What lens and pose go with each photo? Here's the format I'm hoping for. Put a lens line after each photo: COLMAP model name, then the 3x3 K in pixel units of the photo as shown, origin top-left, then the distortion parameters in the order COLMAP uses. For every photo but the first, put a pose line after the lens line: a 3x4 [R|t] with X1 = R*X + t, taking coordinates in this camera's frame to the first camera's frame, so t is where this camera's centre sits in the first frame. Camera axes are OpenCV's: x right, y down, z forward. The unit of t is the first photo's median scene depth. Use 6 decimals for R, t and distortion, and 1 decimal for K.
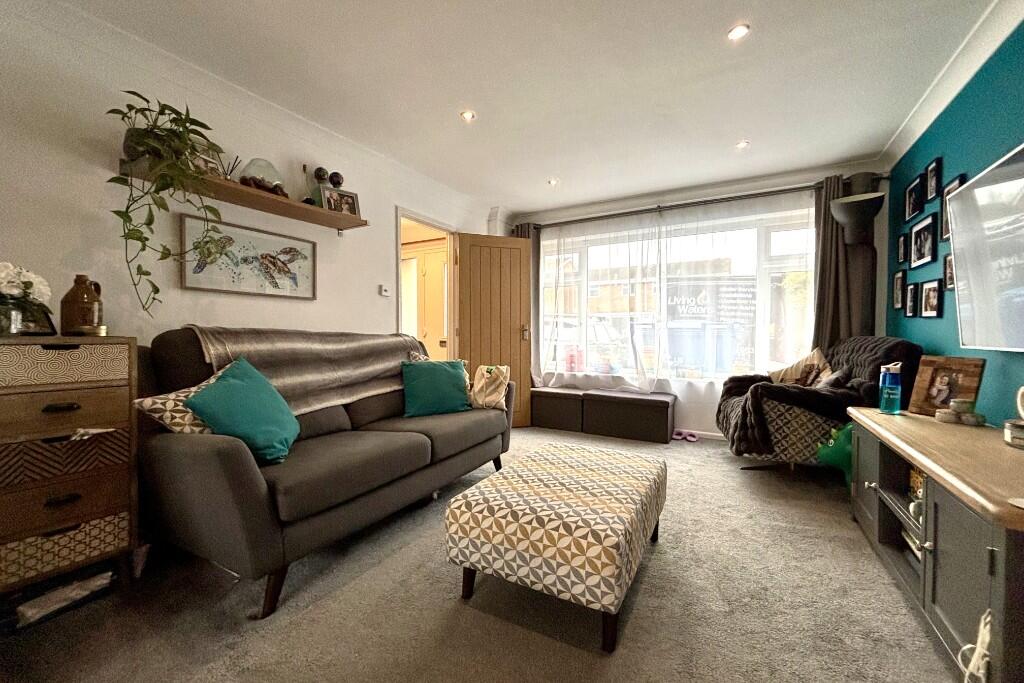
lens RADIAL K [[421.7, 0, 512.0], [0, 421.7, 341.5], [0, 0, 1]] dist [0.009479, -0.000490]
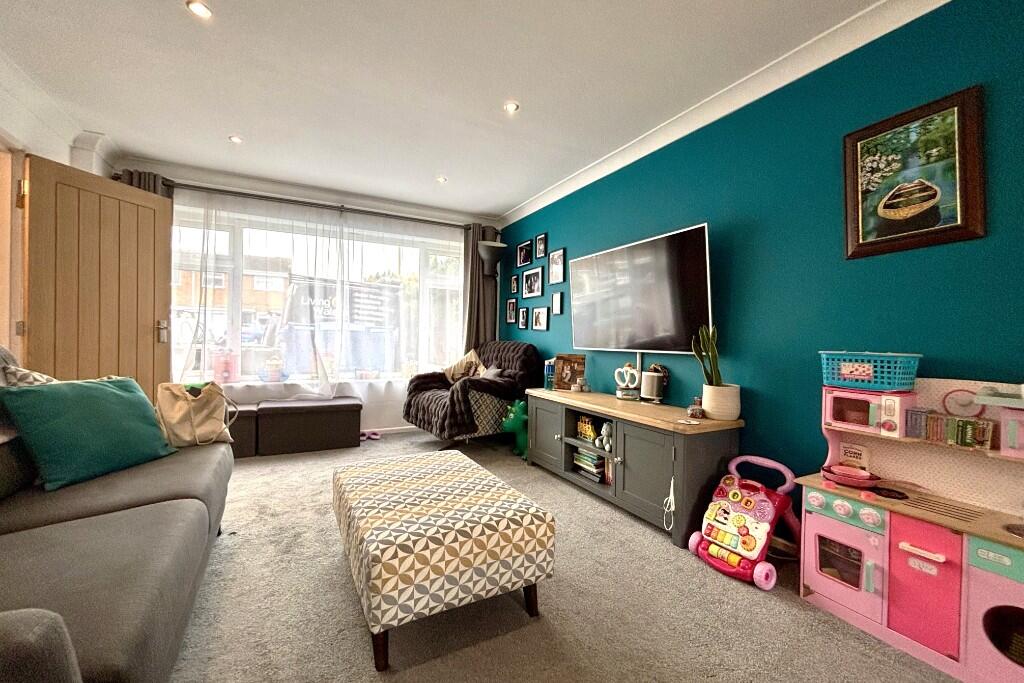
lens RADIAL K [[421.7, 0, 512.0], [0, 421.7, 341.5], [0, 0, 1]] dist [0.009479, -0.000490]
pose [[0.530448, 0.001908, 0.847715, -0.321617], [-0.001318, 0.999998, -0.001426, -0.006923], [-0.847717, -0.000361, 0.530449, 0.178123]]
